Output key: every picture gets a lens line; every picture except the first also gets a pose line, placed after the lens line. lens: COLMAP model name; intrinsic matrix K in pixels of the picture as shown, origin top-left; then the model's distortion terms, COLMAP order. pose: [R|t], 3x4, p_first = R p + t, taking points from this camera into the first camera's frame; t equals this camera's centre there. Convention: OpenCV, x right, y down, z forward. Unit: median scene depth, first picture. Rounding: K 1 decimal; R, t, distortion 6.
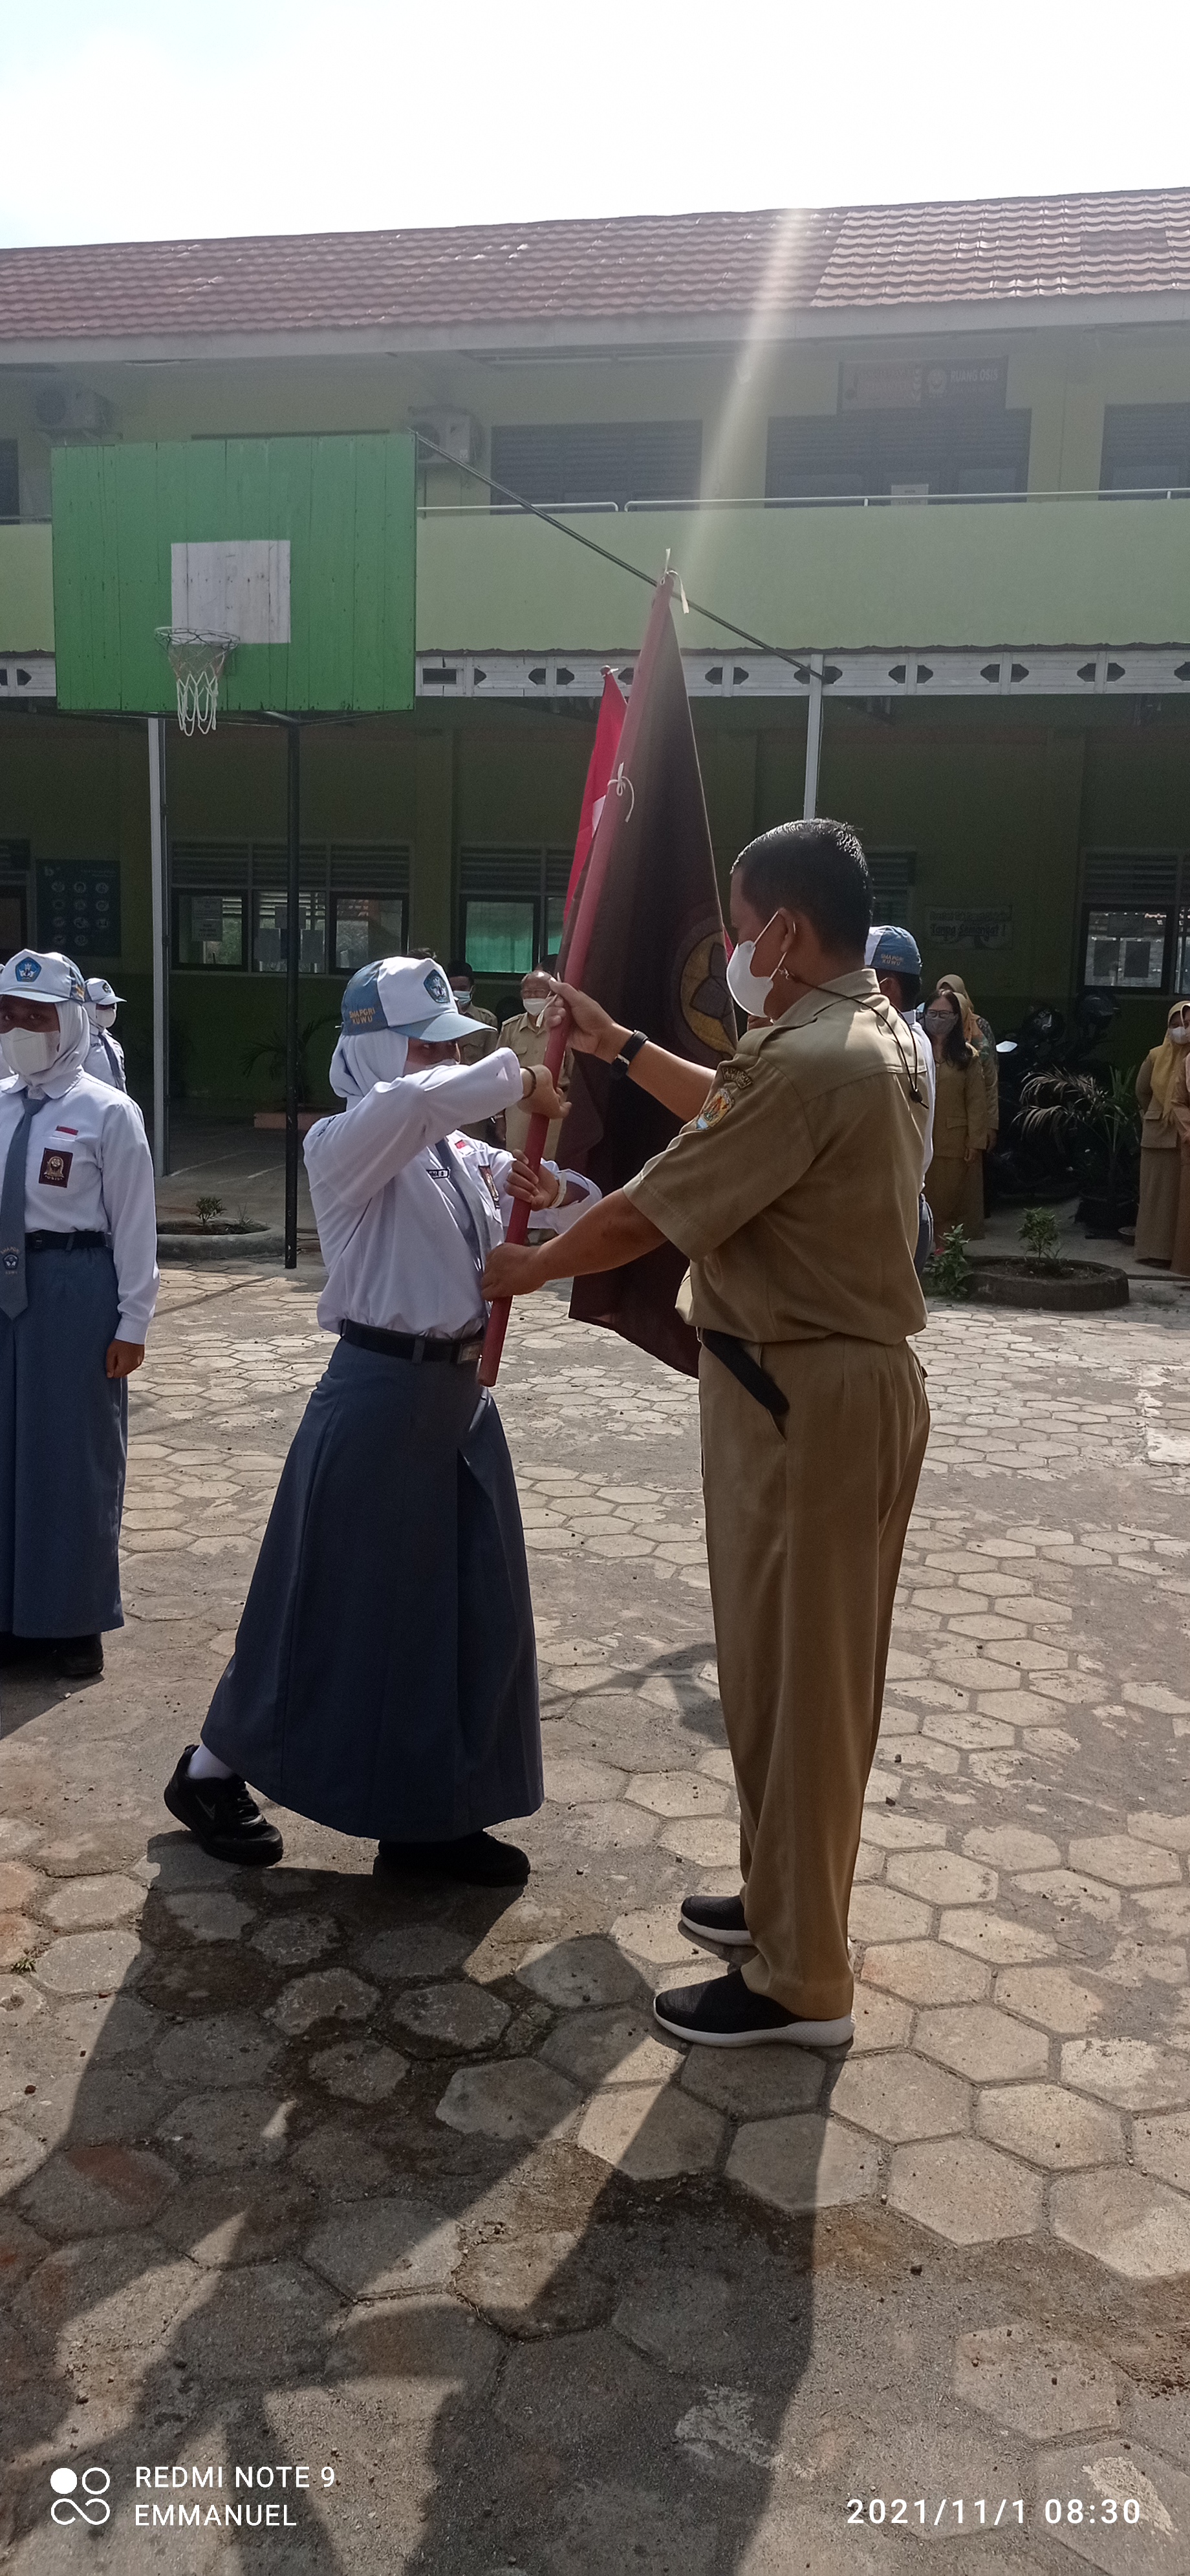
lens RADIAL K [[1917.5, 0, 595.0], [0, 1917.5, 1288.0], [0, 0, 1]] dist [0.042545, -0.032231]
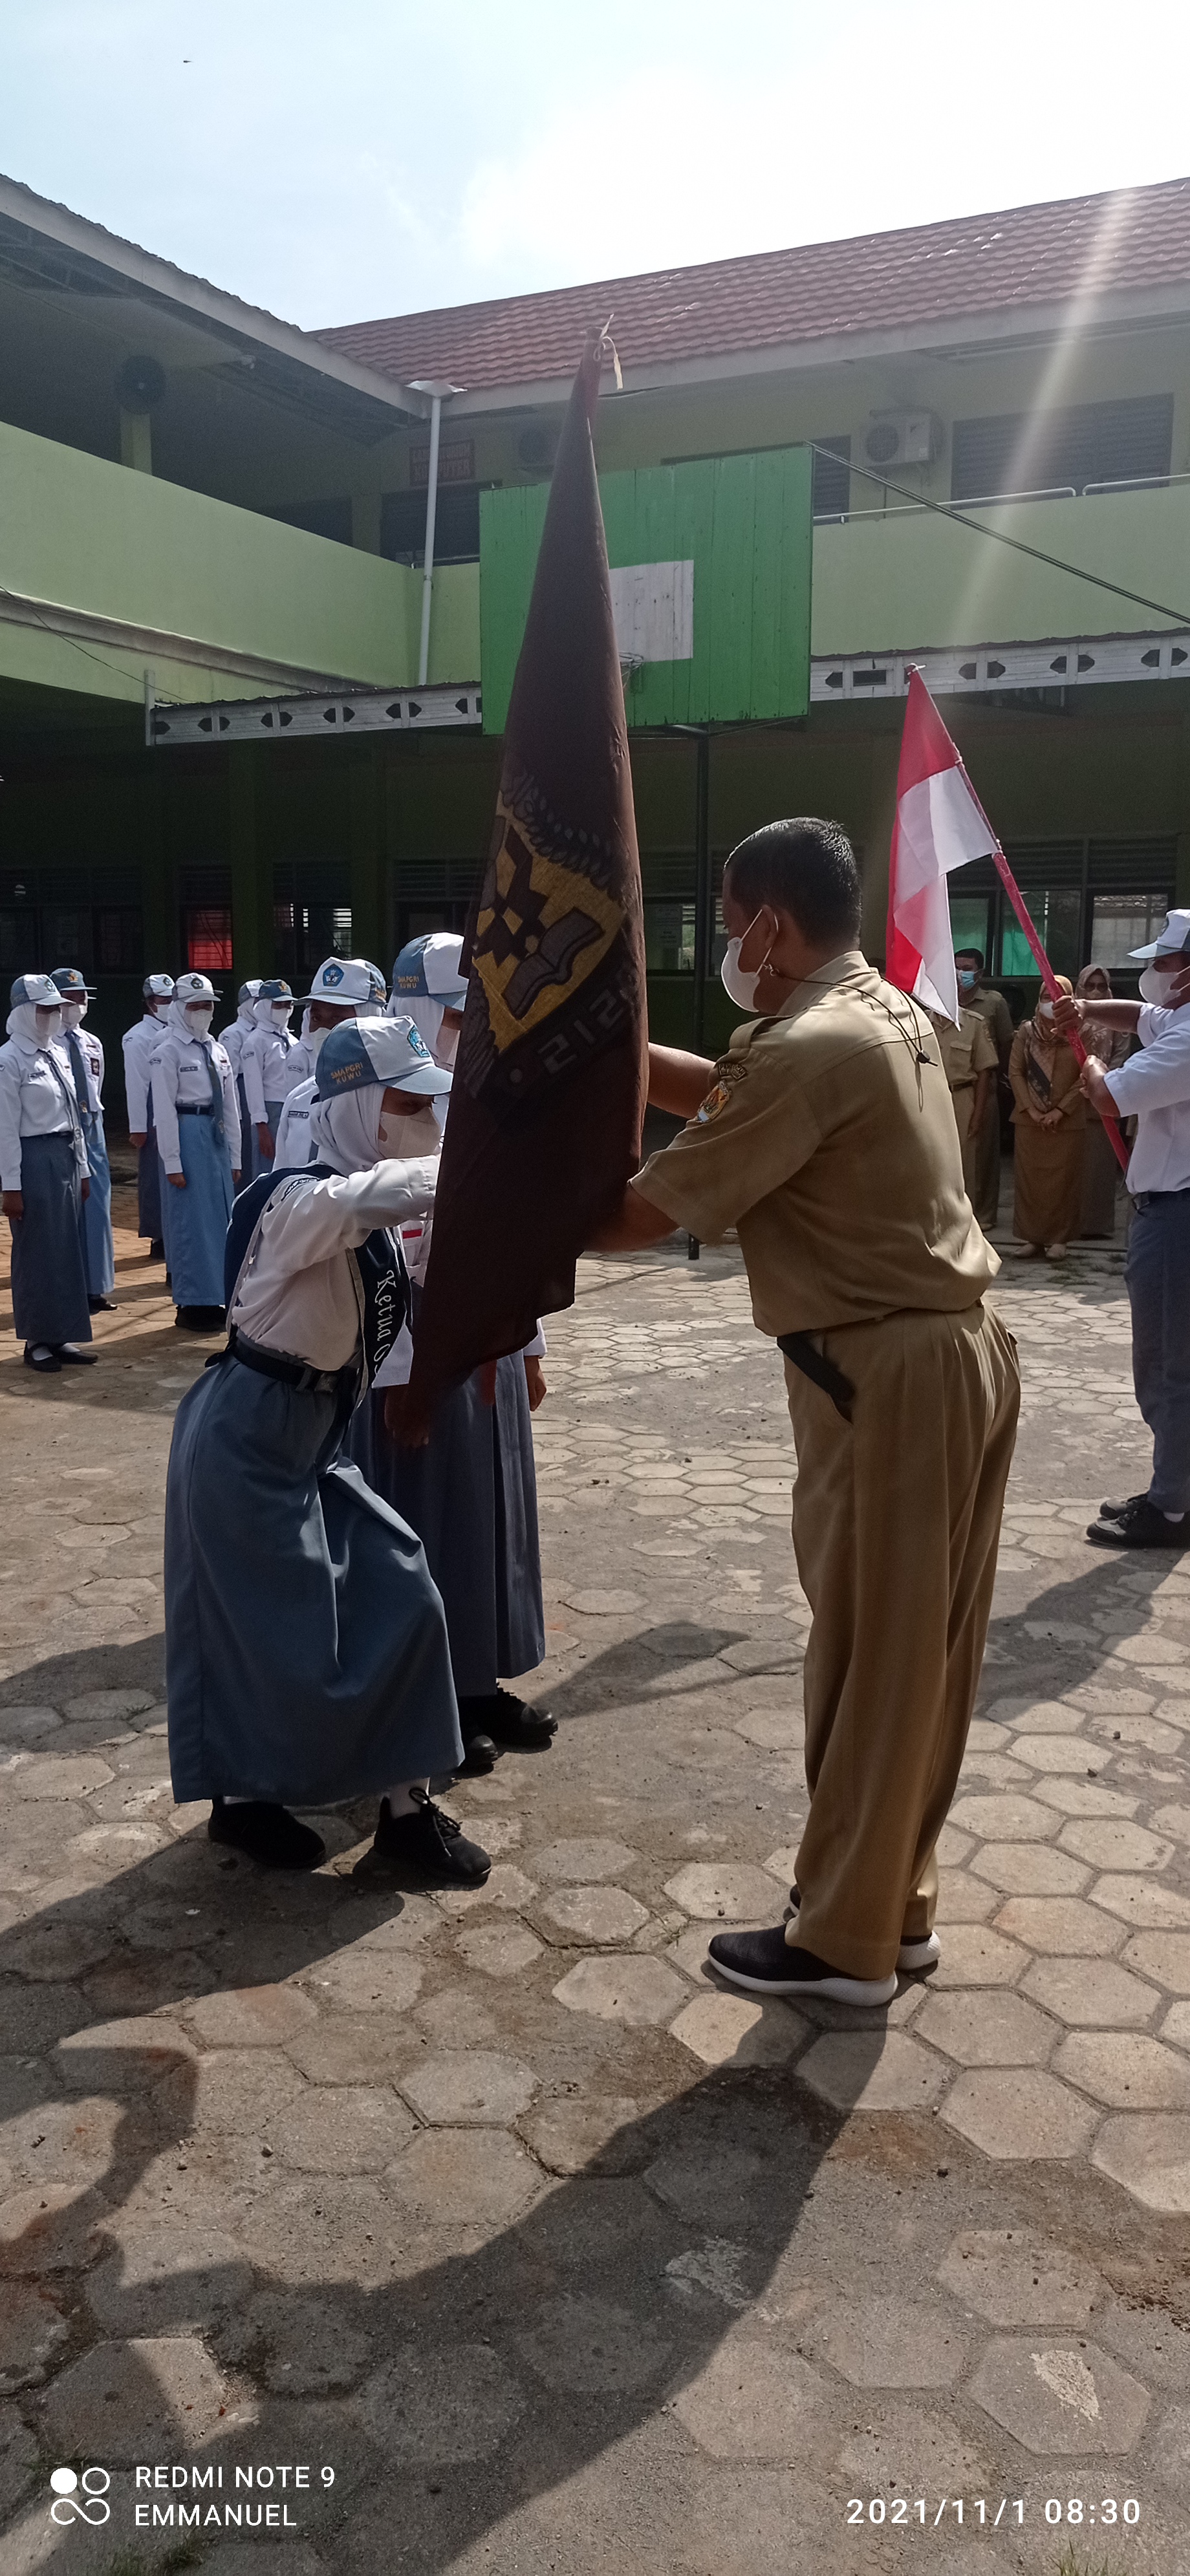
lens RADIAL K [[1917.5, 0, 595.0], [0, 1917.5, 1288.0], [0, 0, 1]] dist [0.042545, -0.032231]
pose [[0.966770, 0.017604, -0.255042, 0.209390], [-0.017937, 0.999839, 0.001018, 0.020136], [0.255018, 0.003591, 0.966930, -0.066813]]
